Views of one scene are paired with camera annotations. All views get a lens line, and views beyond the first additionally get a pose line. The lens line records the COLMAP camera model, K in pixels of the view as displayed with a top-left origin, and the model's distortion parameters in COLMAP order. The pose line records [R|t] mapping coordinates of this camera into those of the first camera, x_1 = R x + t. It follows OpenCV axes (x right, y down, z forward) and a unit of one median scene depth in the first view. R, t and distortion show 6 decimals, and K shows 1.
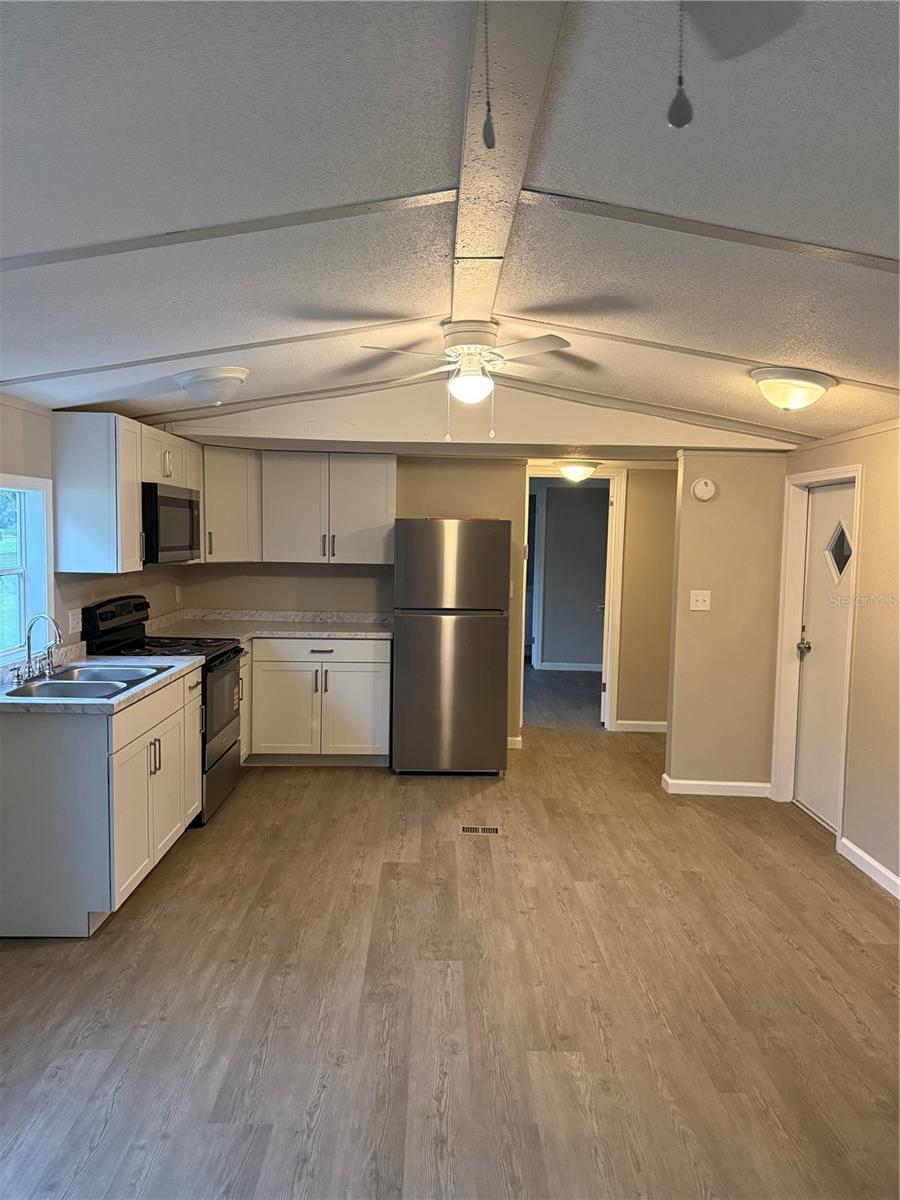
lens RADIAL K [[849.1, 0, 448.0], [0, 849.1, 596.8], [0, 0, 1]] dist [0.013325, -0.000566]
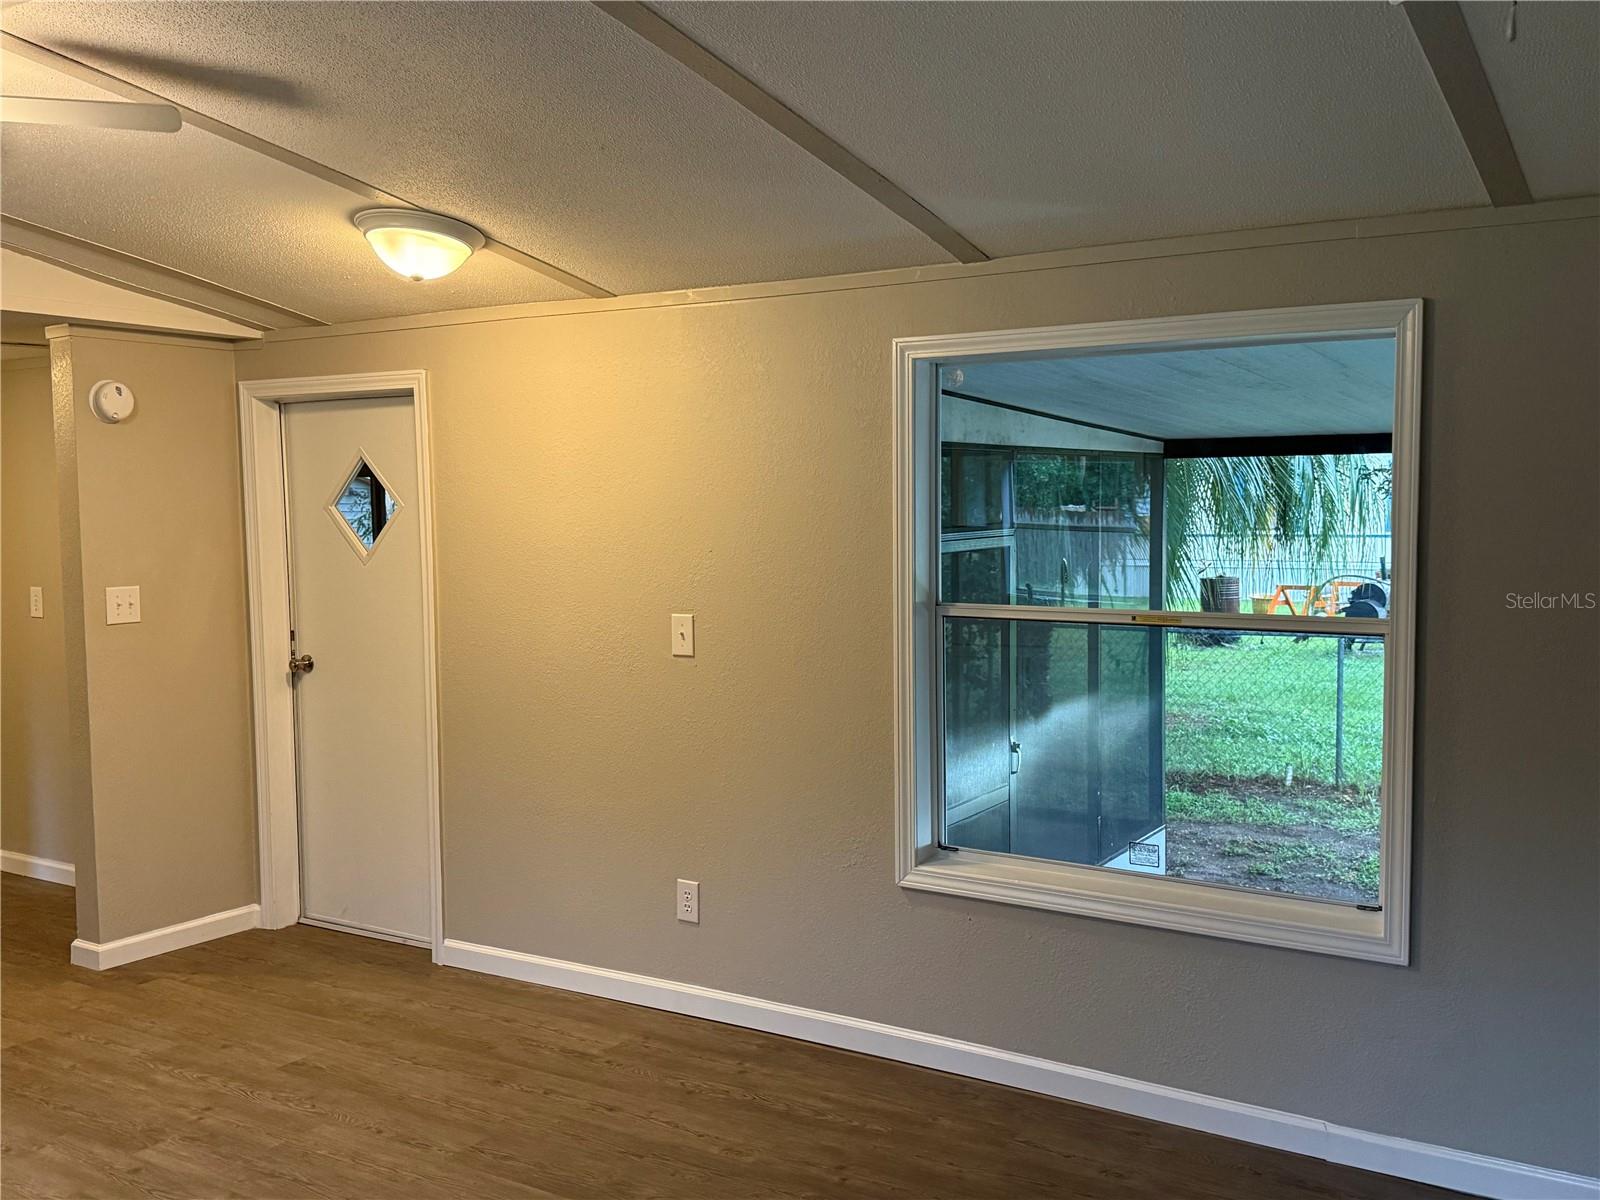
lens RADIAL K [[1495.0, 0, 798.8], [0, 1495.0, 603.5], [0, 0, 1]] dist [0.009083, 0.000000]
pose [[0.542743, -0.088761, 0.835196, -0.281605], [0.087842, 0.994945, 0.048655, -0.005409], [-0.835293, 0.046958, 0.547796, 0.114790]]
